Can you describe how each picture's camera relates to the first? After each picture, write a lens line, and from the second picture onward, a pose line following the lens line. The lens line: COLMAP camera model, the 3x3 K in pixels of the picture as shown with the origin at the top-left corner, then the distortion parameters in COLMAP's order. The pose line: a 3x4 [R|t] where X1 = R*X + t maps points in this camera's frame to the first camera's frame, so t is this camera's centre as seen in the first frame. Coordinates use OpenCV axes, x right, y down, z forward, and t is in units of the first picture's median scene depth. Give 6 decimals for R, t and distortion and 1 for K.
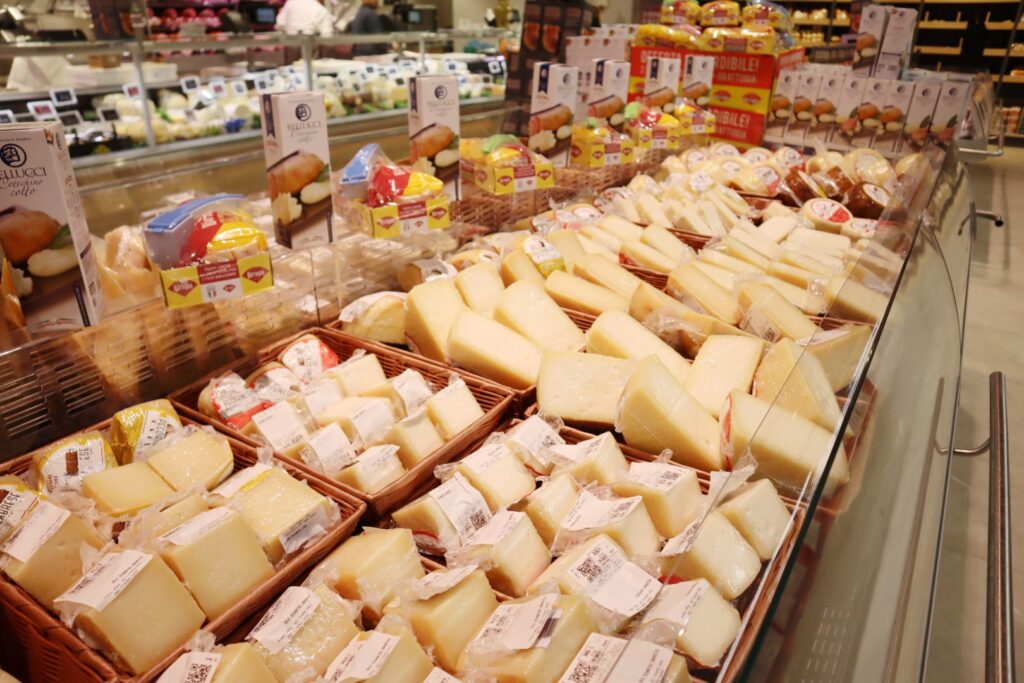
lens RADIAL K [[721.1, 0, 512.0], [0, 721.1, 341.5], [0, 0, 1]] dist [-0.112006, 0.073869]
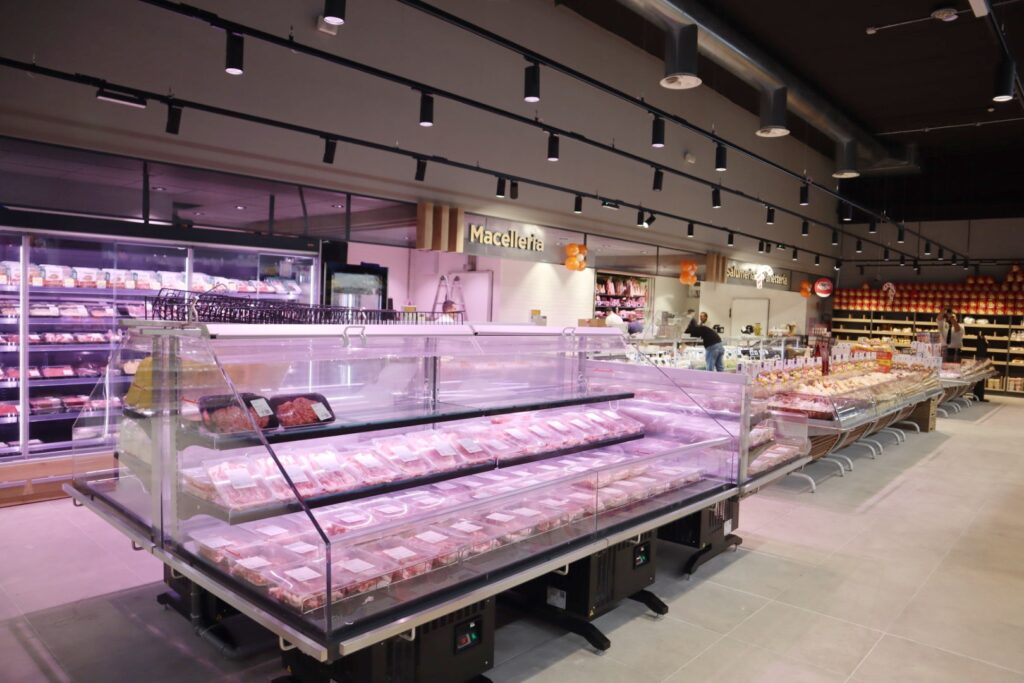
lens RADIAL K [[721.1, 0, 512.0], [0, 721.1, 341.5], [0, 0, 1]] dist [-0.112006, 0.073869]
pose [[0.989409, 0.031626, -0.141668, -0.450084], [-0.082162, 0.926599, -0.366965, 0.444766], [0.119664, 0.374718, 0.919384, -1.114070]]
